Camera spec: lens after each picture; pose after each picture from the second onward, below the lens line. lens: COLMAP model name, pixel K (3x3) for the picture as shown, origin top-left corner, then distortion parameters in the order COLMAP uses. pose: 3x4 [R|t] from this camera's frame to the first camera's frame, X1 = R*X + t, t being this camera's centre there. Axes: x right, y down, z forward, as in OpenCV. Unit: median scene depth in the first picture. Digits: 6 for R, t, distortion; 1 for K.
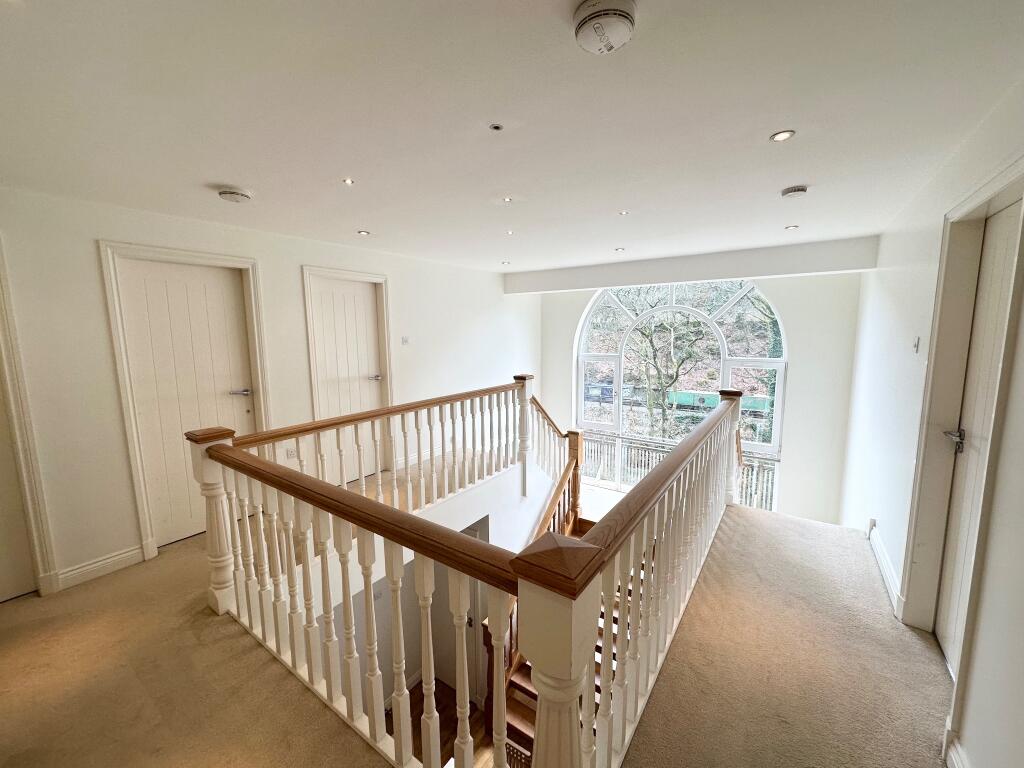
lens RADIAL K [[404.6, 0, 512.0], [0, 404.6, 384.0], [0, 0, 1]] dist [-0.004451, -0.000084]
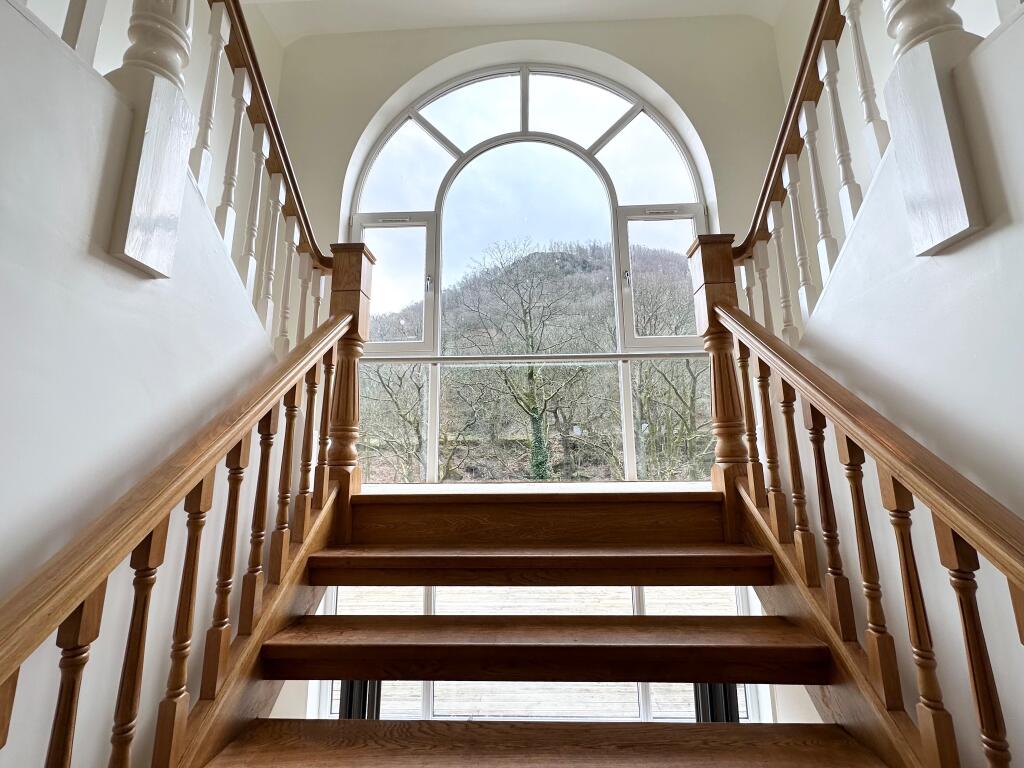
lens RADIAL K [[432.2, 0, 512.0], [0, 432.2, 384.0], [0, 0, 1]] dist [-0.001122, -0.000040]
pose [[0.842896, 0.106468, 0.527437, 0.085685], [0.071915, 0.949143, -0.306521, 0.383759], [-0.533248, 0.296296, 0.792373, 0.667365]]
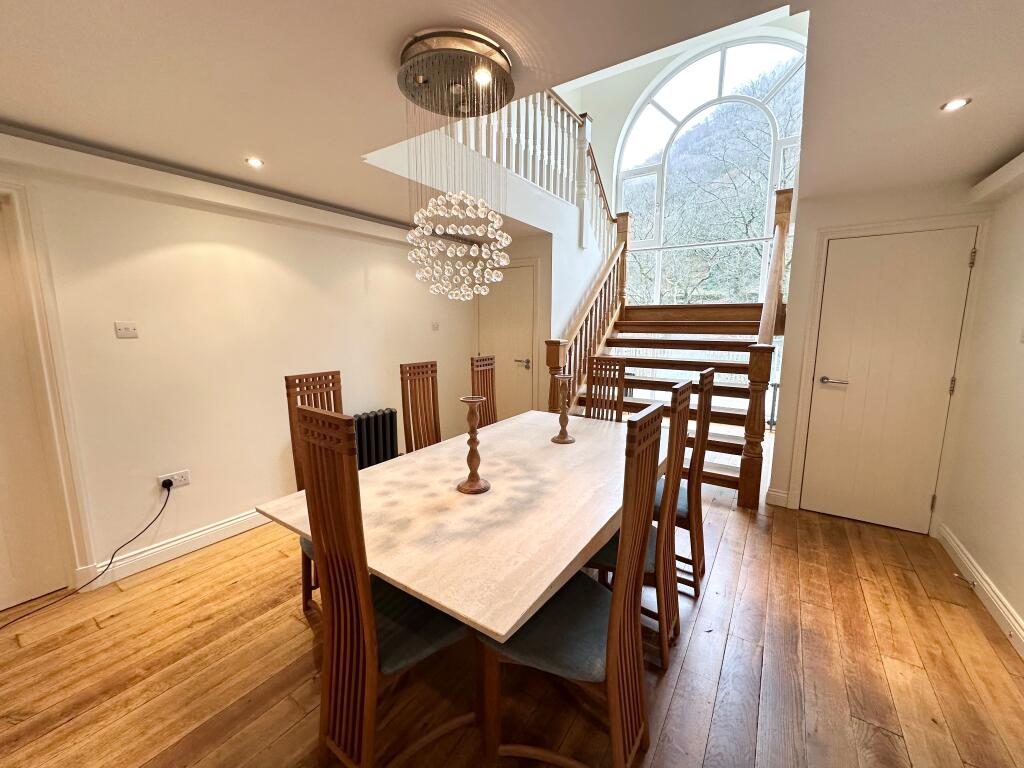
lens RADIAL K [[404.6, 0, 512.0], [0, 404.6, 384.0], [0, 0, 1]] dist [-0.004451, -0.000084]
pose [[0.999787, 0.007884, 0.019089, -0.139261], [-0.008139, 0.999878, 0.013306, 0.543850], [-0.018982, -0.013459, 0.999729, 0.010611]]
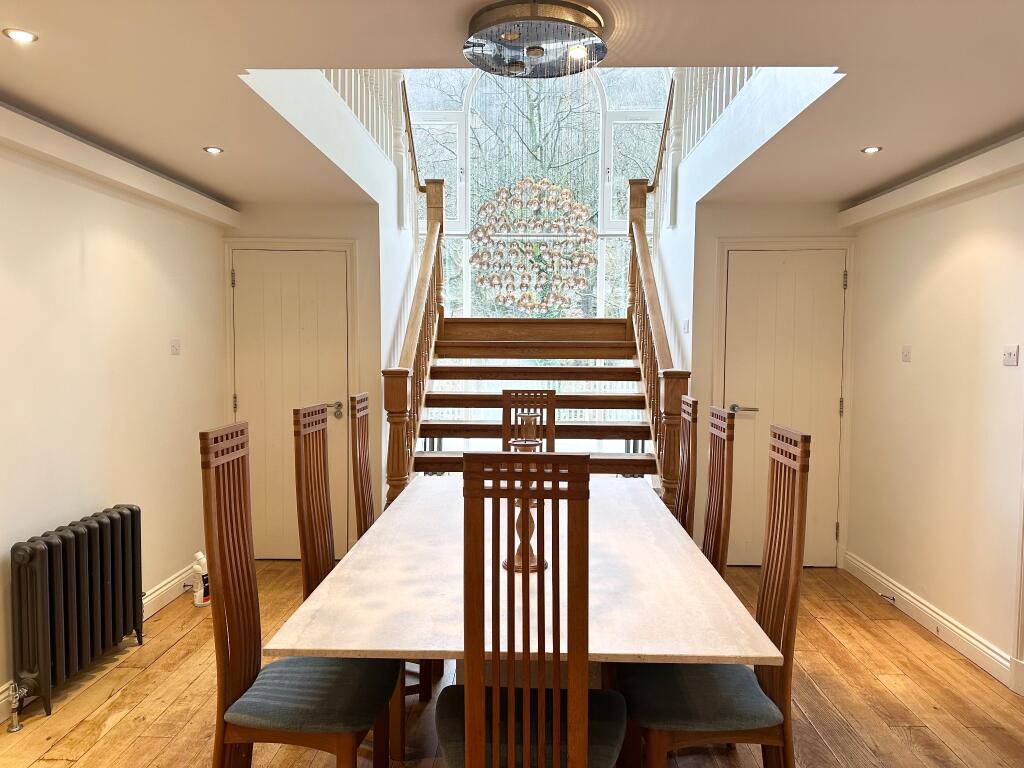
lens RADIAL K [[717.9, 0, 512.0], [0, 717.9, 384.0], [0, 0, 1]] dist [0.021808, -0.038961]
pose [[0.837858, -0.016731, 0.545632, -0.402426], [0.063090, 0.995800, -0.066343, 0.554126], [-0.542231, 0.090010, 0.835395, -0.019162]]
